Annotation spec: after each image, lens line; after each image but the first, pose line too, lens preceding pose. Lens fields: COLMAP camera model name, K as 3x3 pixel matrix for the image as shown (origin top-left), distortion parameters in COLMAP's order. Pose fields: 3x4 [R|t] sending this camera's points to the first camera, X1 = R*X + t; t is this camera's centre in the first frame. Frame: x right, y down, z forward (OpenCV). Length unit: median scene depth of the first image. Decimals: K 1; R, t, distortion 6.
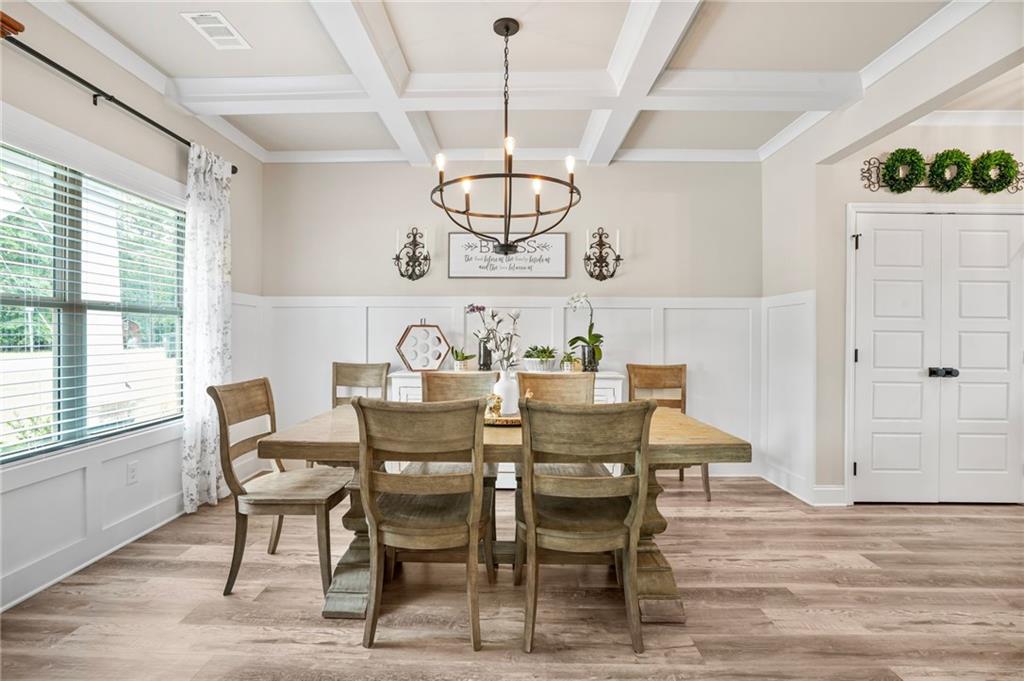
lens RADIAL K [[481.5, 0, 506.7], [0, 481.5, 335.6], [0, 0, 1]] dist [-0.004688, 0.002433]
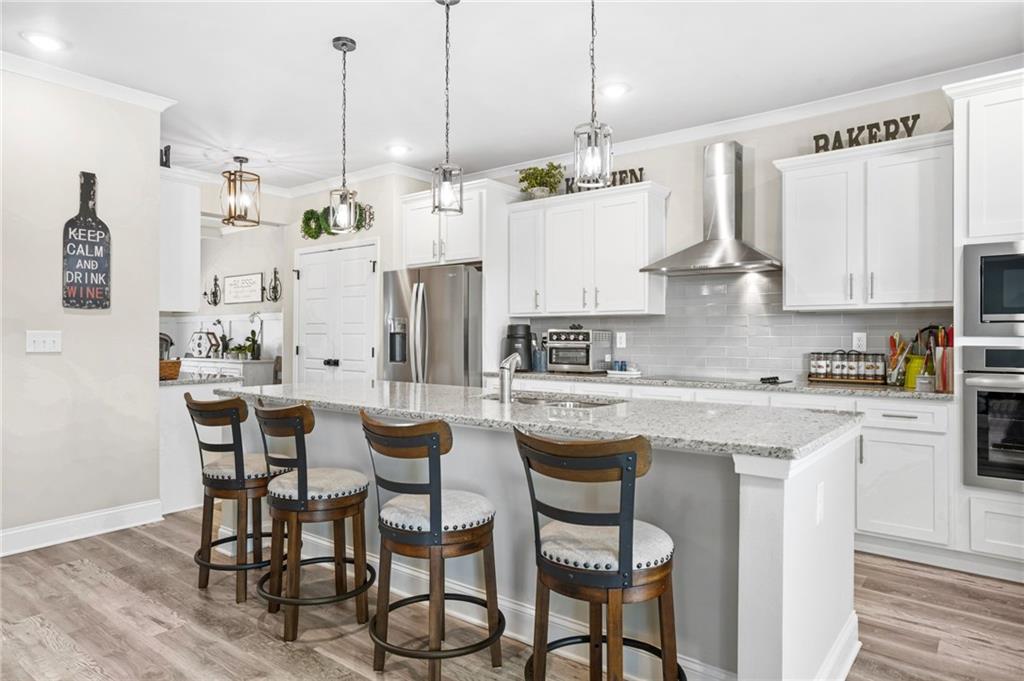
lens RADIAL K [[616.9, 0, 520.0], [0, 616.9, 340.2], [0, 0, 1]] dist [-0.000322, -0.000293]
pose [[0.807696, -0.004067, -0.589585, 2.431520], [-0.003036, 0.999934, -0.011057, 0.029168], [0.589591, 0.010720, 0.807631, -0.143233]]
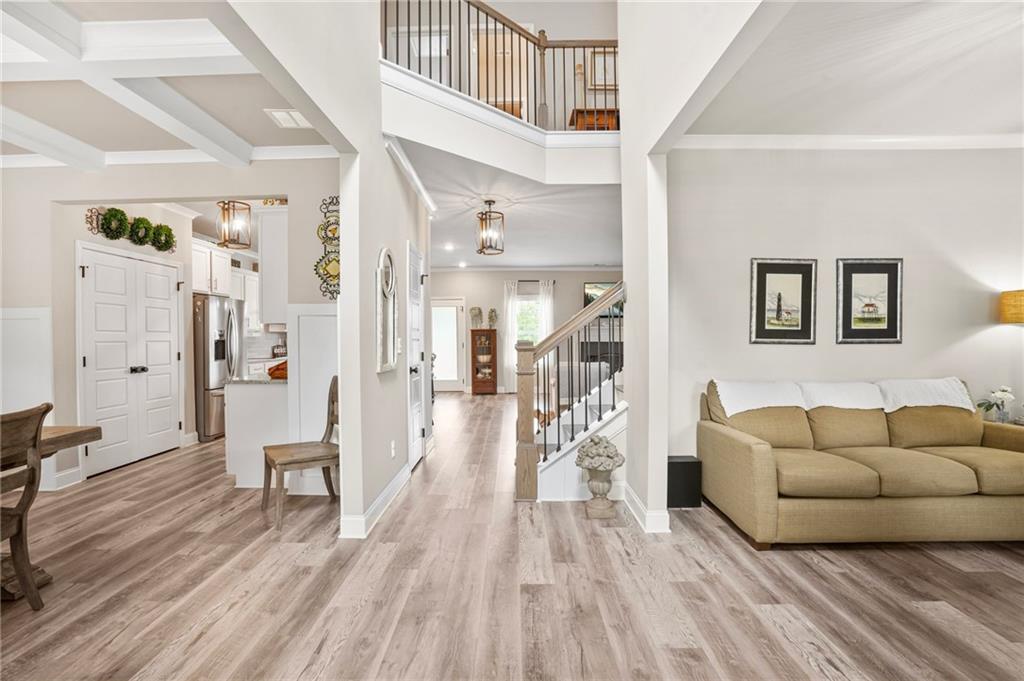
lens RADIAL K [[481.5, 0, 514.2], [0, 481.5, 333.0], [0, 0, 1]] dist [-0.004688, 0.002433]
pose [[-0.000922, -0.000987, 0.999999, -0.539513], [0.012146, 0.999926, 0.000998, -0.021462], [-0.999926, 0.012147, -0.000910, -0.129435]]
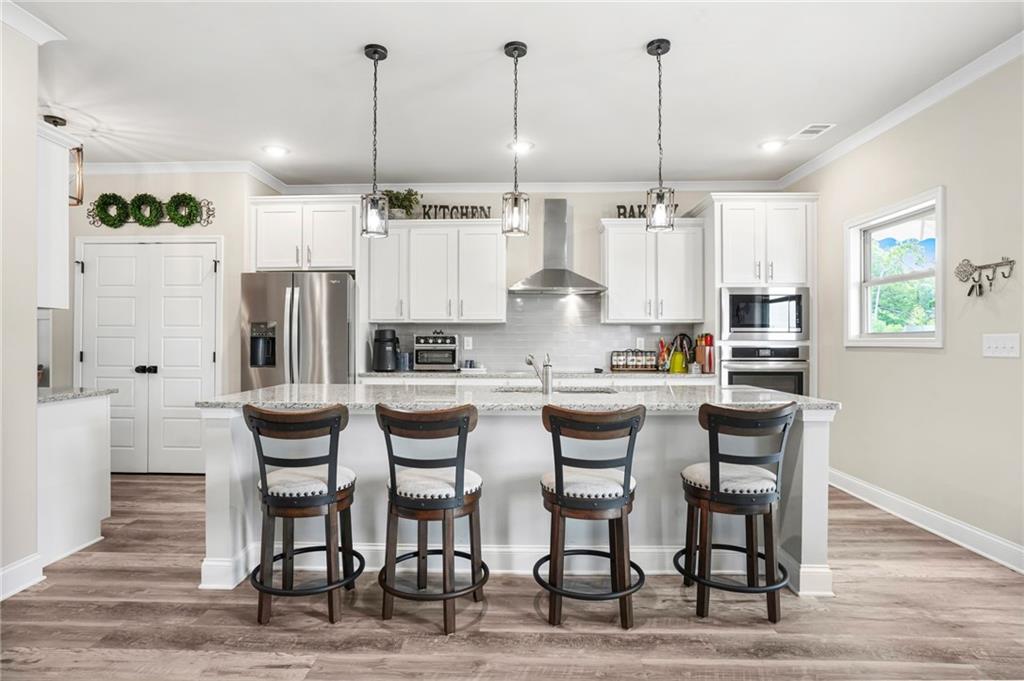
lens RADIAL K [[508.7, 0, 533.0], [0, 508.7, 347.1], [0, 0, 1]] dist [-0.011100, 0.001698]
pose [[0.999951, -0.007170, -0.006793, 1.934124], [0.007165, 0.999974, -0.000691, 0.025900], [0.006798, 0.000642, 0.999977, -0.321269]]
